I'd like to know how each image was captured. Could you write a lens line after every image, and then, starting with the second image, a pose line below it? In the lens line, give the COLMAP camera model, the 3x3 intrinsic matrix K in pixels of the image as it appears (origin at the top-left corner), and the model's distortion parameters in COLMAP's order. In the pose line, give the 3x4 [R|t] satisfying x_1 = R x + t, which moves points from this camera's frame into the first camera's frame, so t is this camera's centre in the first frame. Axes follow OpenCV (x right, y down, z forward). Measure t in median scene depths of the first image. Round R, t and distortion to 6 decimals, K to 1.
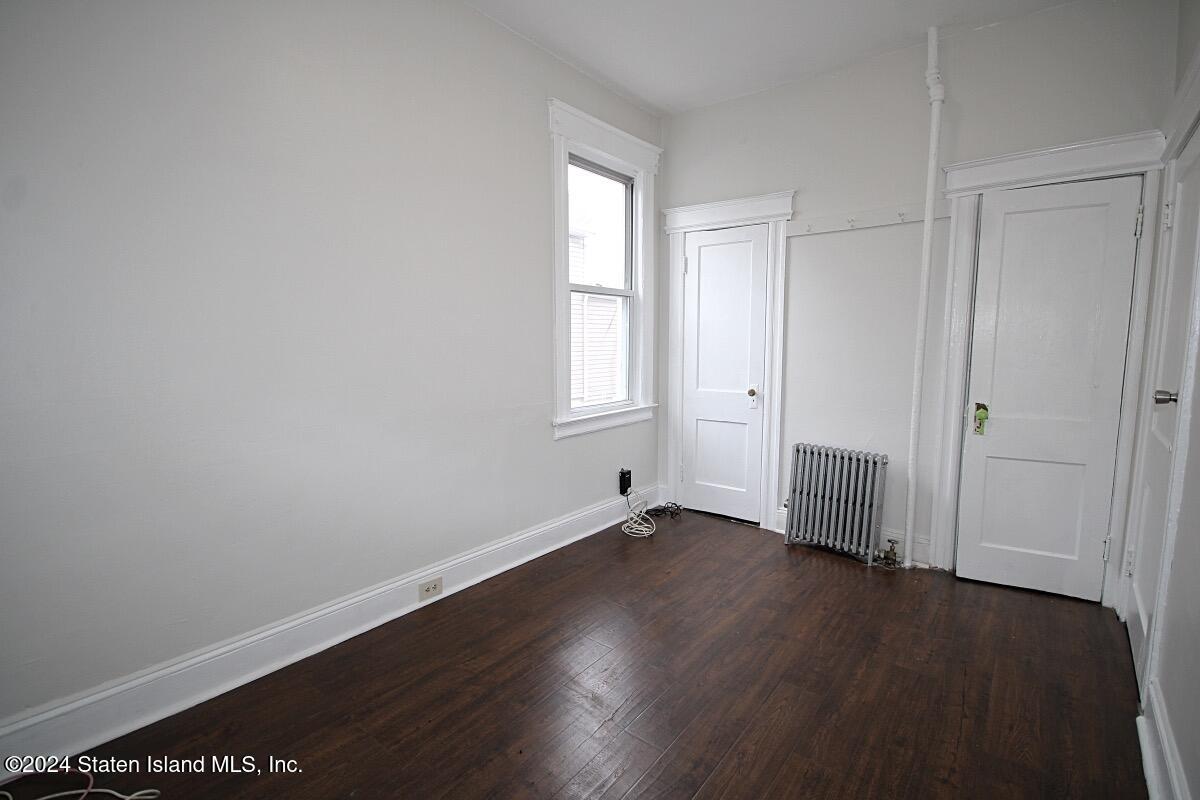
lens RADIAL K [[577.8, 0, 600.0], [0, 577.8, 400.0], [0, 0, 1]] dist [0.003007, 0.000435]
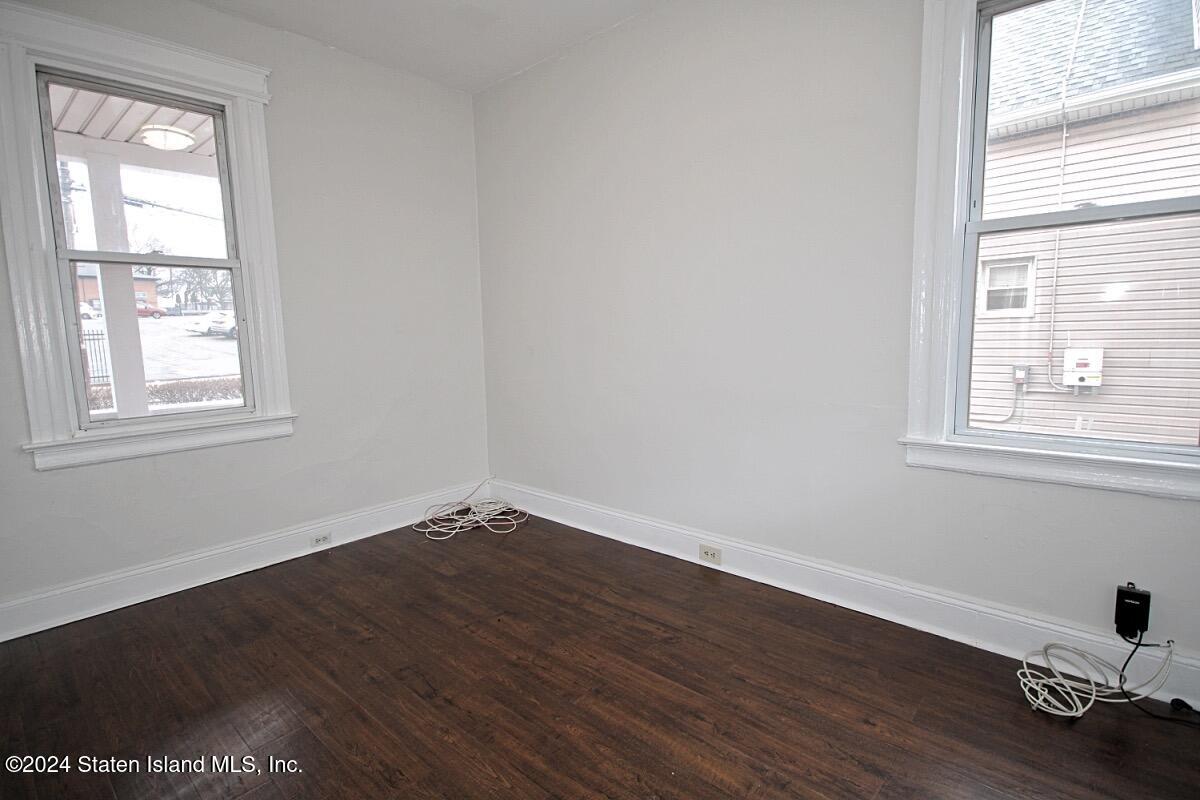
lens RADIAL K [[577.8, 0, 600.0], [0, 577.8, 400.0], [0, 0, 1]] dist [0.003007, 0.000435]
pose [[-0.090925, 0.113693, -0.989346, 0.780703], [-0.081254, 0.989302, 0.121155, -0.076260], [0.992537, 0.091404, -0.080715, 0.870005]]
